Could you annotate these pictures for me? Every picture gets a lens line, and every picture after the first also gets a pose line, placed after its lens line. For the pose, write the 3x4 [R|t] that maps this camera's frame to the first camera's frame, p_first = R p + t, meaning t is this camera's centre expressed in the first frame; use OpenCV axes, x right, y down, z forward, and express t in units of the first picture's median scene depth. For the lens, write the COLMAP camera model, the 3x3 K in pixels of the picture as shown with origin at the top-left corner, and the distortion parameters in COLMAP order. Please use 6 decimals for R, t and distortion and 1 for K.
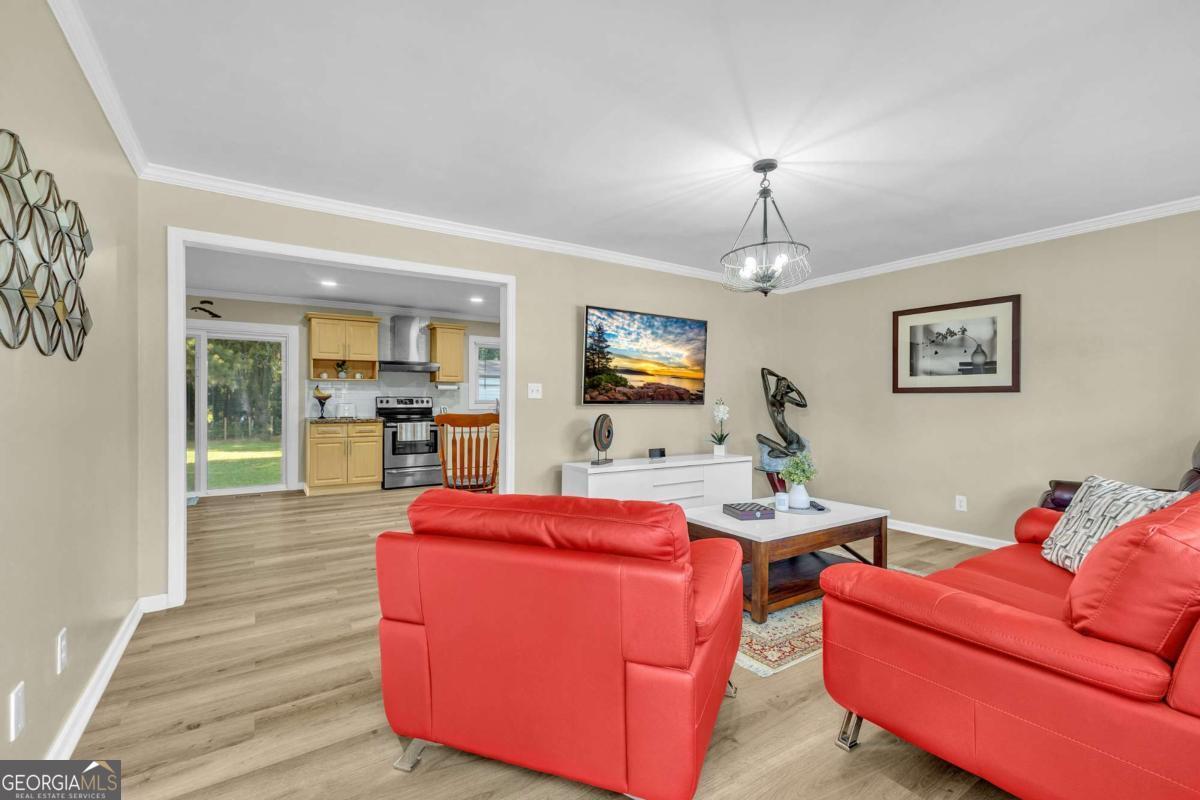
lens RADIAL K [[519.6, 0, 600.0], [0, 519.6, 400.0], [0, 0, 1]] dist [0.000160, 0.000147]
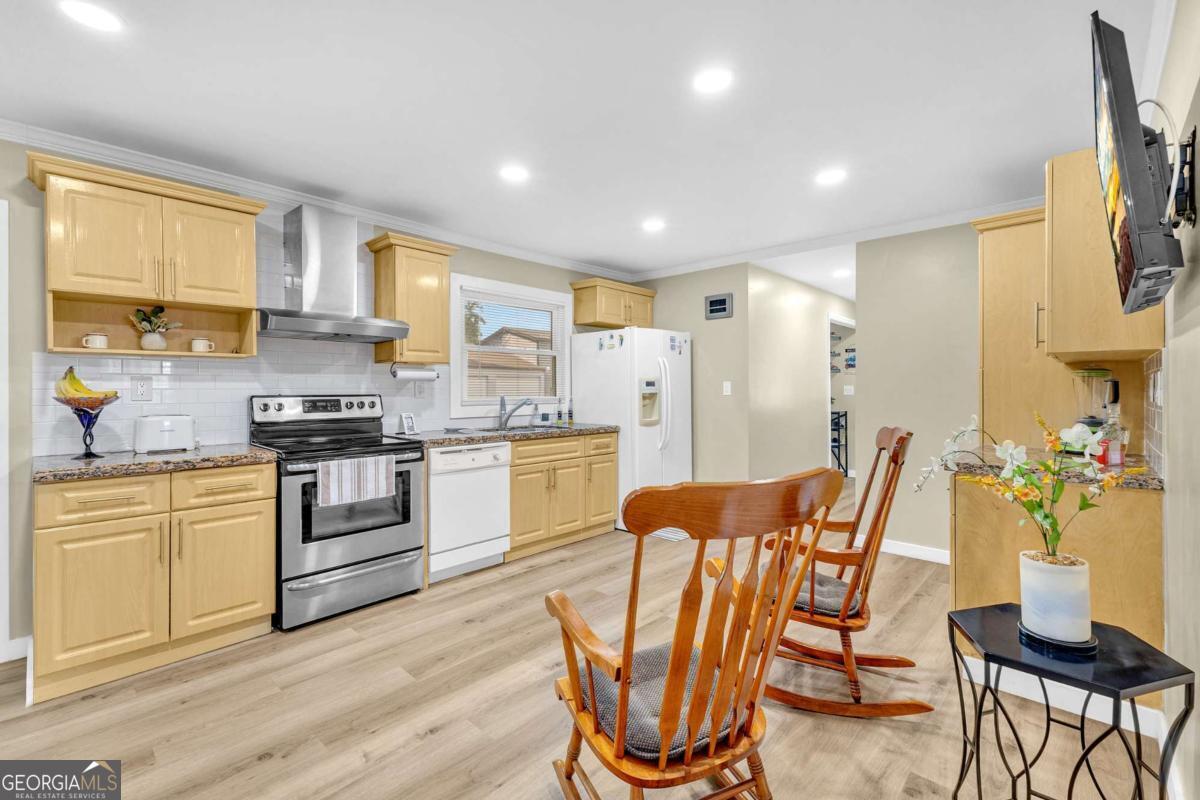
lens RADIAL K [[520.6, 0, 604.3], [0, 520.6, 392.4], [0, 0, 1]] dist [0.016702, -0.006117]
pose [[0.972926, -0.006743, 0.231020, -0.271207], [0.005487, 0.999966, 0.006078, -0.011076], [-0.231053, -0.004646, 0.972930, 0.565175]]
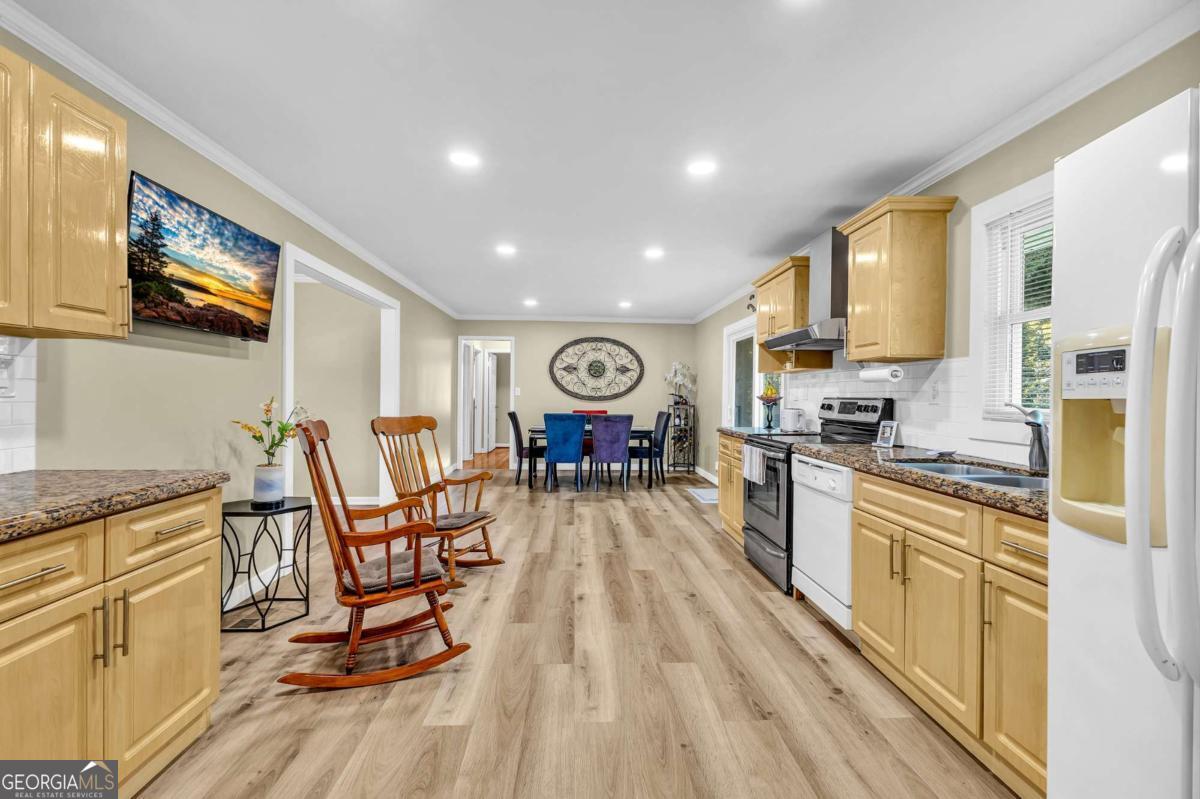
lens RADIAL K [[520.6, 0, 604.3], [0, 520.6, 391.9], [0, 0, 1]] dist [0.016702, -0.006117]
pose [[-0.507471, -0.016663, -0.861508, 0.176305], [-0.015339, 0.999829, -0.010303, -0.003808], [0.861532, 0.007986, -0.507640, 1.175082]]
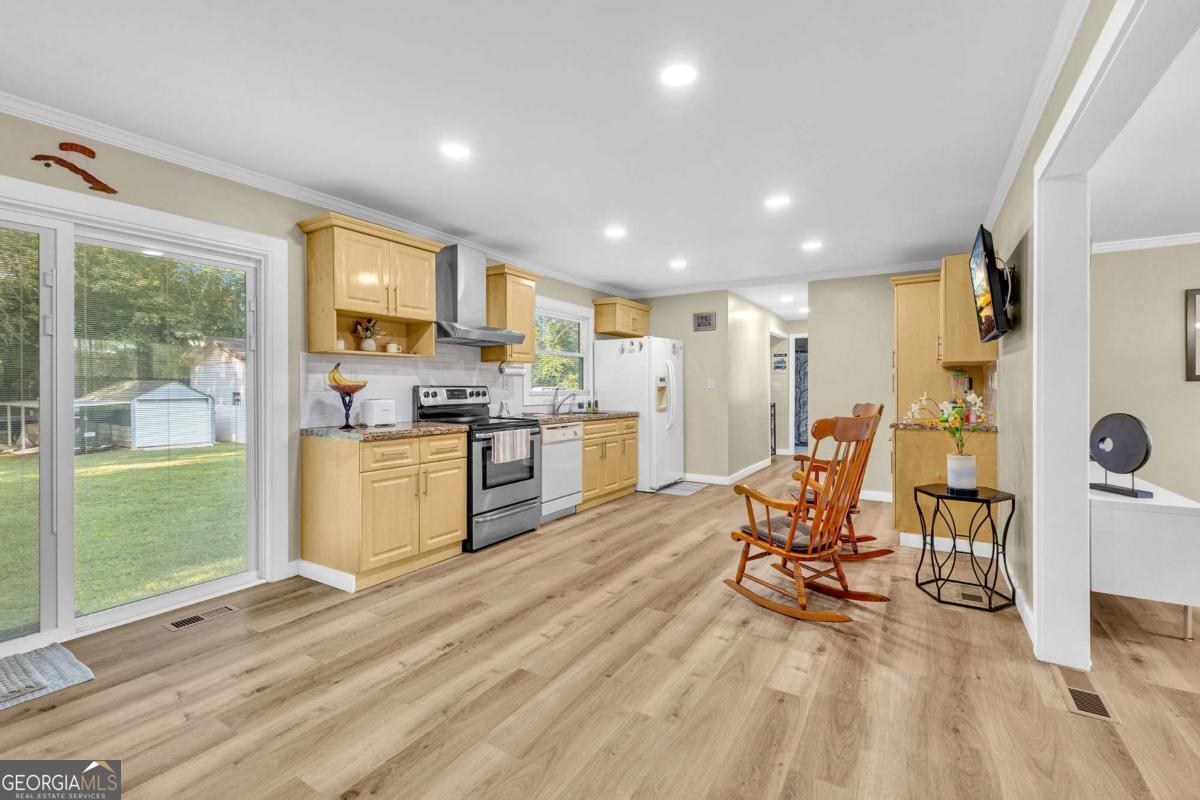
lens RADIAL K [[518.5, 0, 602.2], [0, 518.5, 390.0], [0, 0, 1]] dist [0.014399, -0.006644]
pose [[0.909479, -0.004838, 0.415721, -0.525509], [0.003996, 0.999988, 0.002894, -0.003006], [-0.415730, -0.000970, 0.909488, 0.441353]]
